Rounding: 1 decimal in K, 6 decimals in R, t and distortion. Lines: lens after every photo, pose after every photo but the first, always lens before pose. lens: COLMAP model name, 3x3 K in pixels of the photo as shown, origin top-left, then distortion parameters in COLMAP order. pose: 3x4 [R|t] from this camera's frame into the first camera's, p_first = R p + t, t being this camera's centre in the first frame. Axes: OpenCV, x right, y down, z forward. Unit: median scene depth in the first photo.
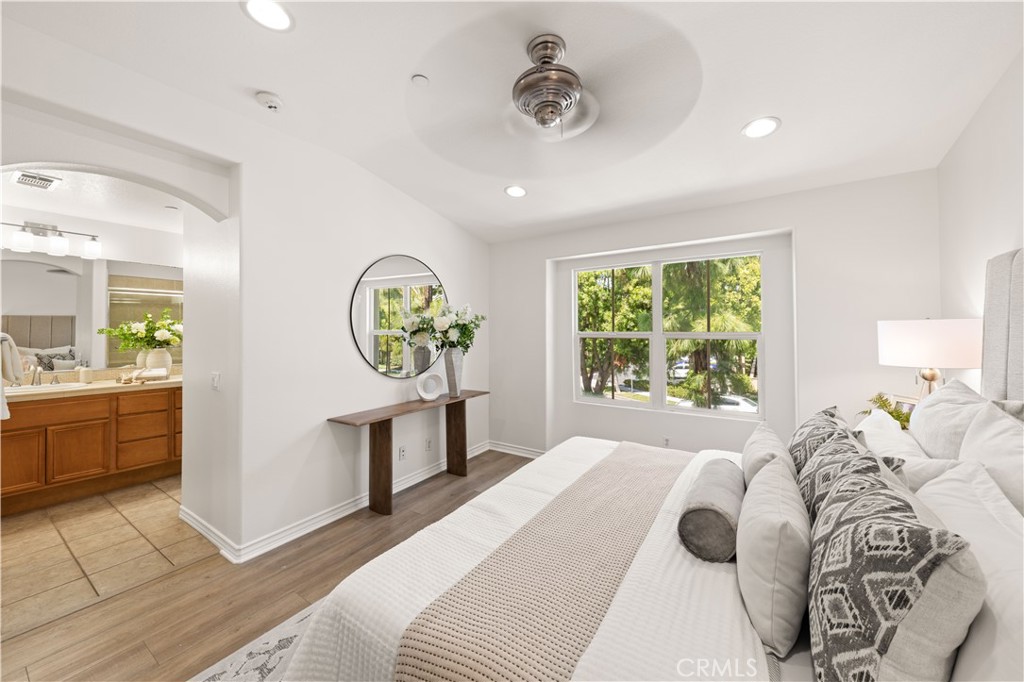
lens RADIAL K [[386.1, 0, 514.3], [0, 386.1, 327.5], [0, 0, 1]] dist [0.009171, -0.002701]
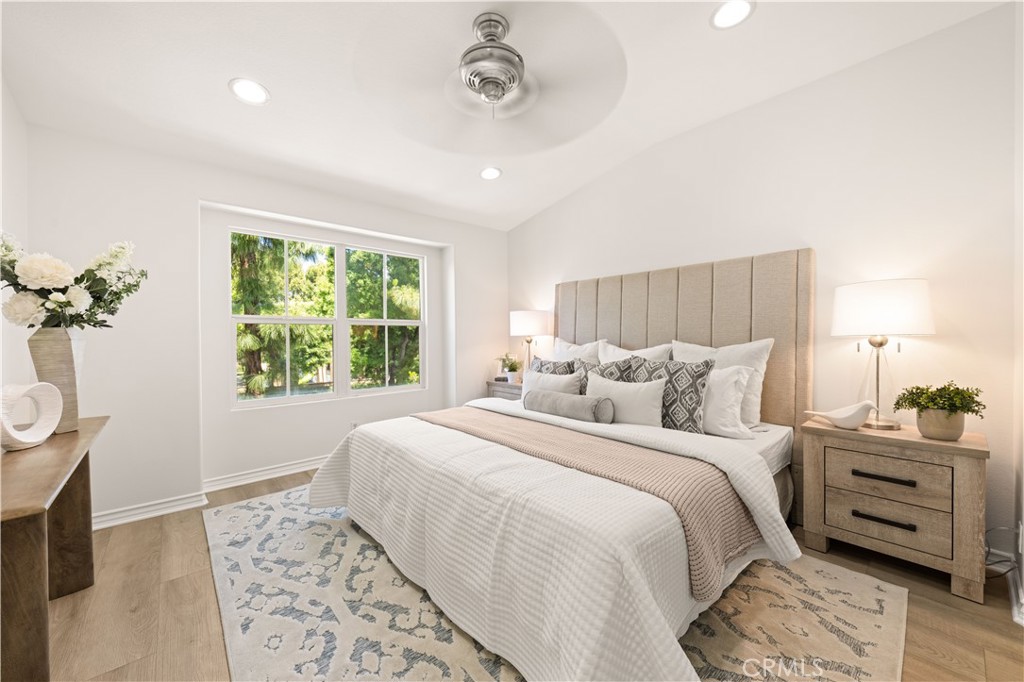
lens RADIAL K [[386.1, 0, 517.6], [0, 386.1, 343.4], [0, 0, 1]] dist [0.009171, -0.002701]
pose [[0.243227, -0.013878, 0.969870, -0.590288], [0.000032, 0.999898, 0.014300, 0.079958], [-0.969969, -0.003447, 0.243203, 0.424065]]
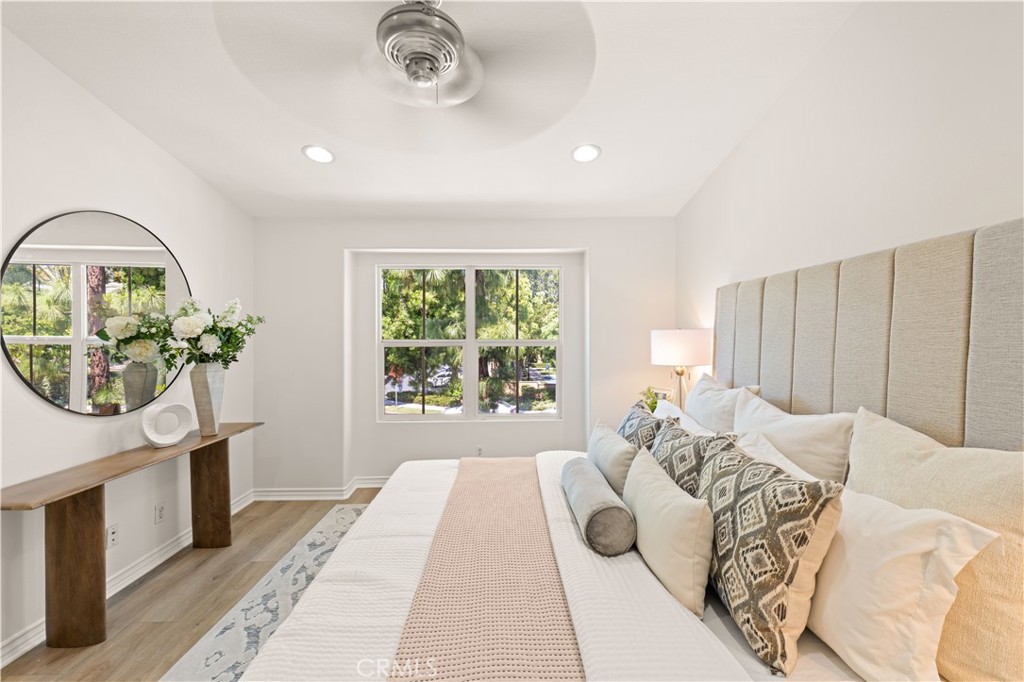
lens RADIAL K [[418.0, 0, 512.7], [0, 418.0, 342.1], [0, 0, 1]] dist [0.008530, -0.004053]
pose [[0.820227, -0.003992, 0.572025, -0.168063], [-0.005339, 0.999879, 0.014634, 0.003058], [-0.572014, -0.015057, 0.820106, 0.106460]]
